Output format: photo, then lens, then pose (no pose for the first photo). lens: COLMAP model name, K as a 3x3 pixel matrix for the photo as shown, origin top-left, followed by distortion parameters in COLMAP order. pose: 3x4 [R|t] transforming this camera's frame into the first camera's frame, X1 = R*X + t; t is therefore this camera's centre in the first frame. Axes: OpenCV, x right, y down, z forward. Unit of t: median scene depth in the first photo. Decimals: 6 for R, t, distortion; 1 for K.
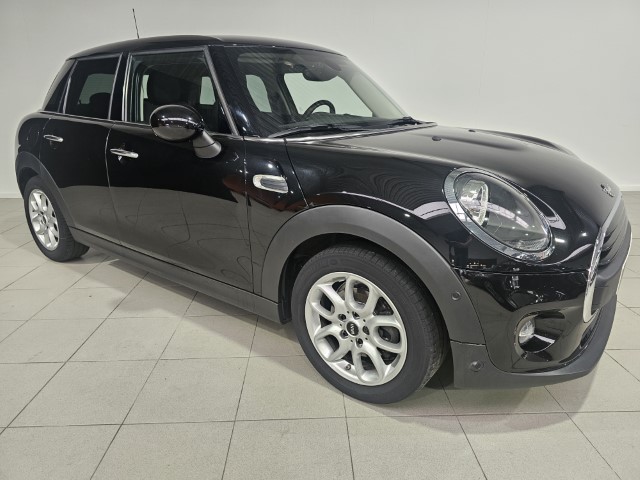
lens RADIAL K [[437.9, 0, 317.0], [0, 437.9, 238.0], [0, 0, 1]] dist [0.045396, -0.039356]
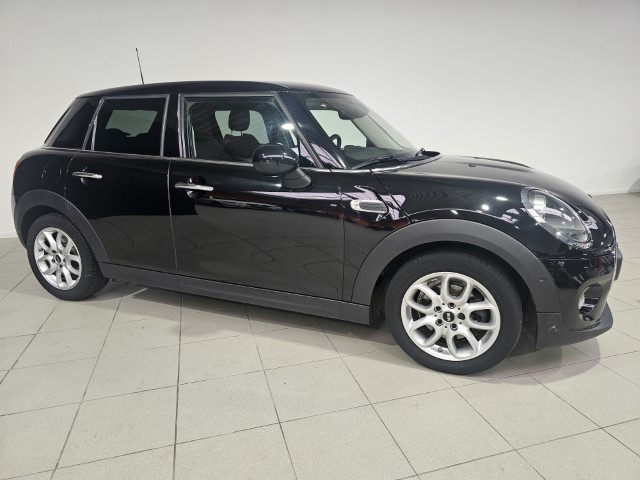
lens RADIAL K [[437.9, 0, 317.7], [0, 437.9, 236.4], [0, 0, 1]] dist [0.045396, -0.039356]
pose [[0.965874, -0.070533, 0.249225, -0.503822], [0.083971, 0.995510, -0.043692, 0.000567], [-0.245025, 0.063129, 0.967459, -0.127671]]
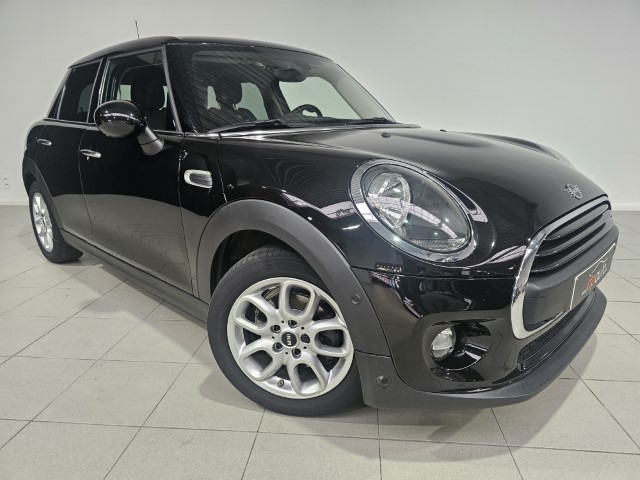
lens RADIAL K [[437.9, 0, 318.7], [0, 437.9, 243.3], [0, 0, 1]] dist [0.045396, -0.039356]
pose [[0.992537, 0.026825, -0.118953, 0.247318], [-0.030679, 0.999058, -0.030686, 0.034081], [0.118018, 0.034106, 0.992426, 0.076649]]
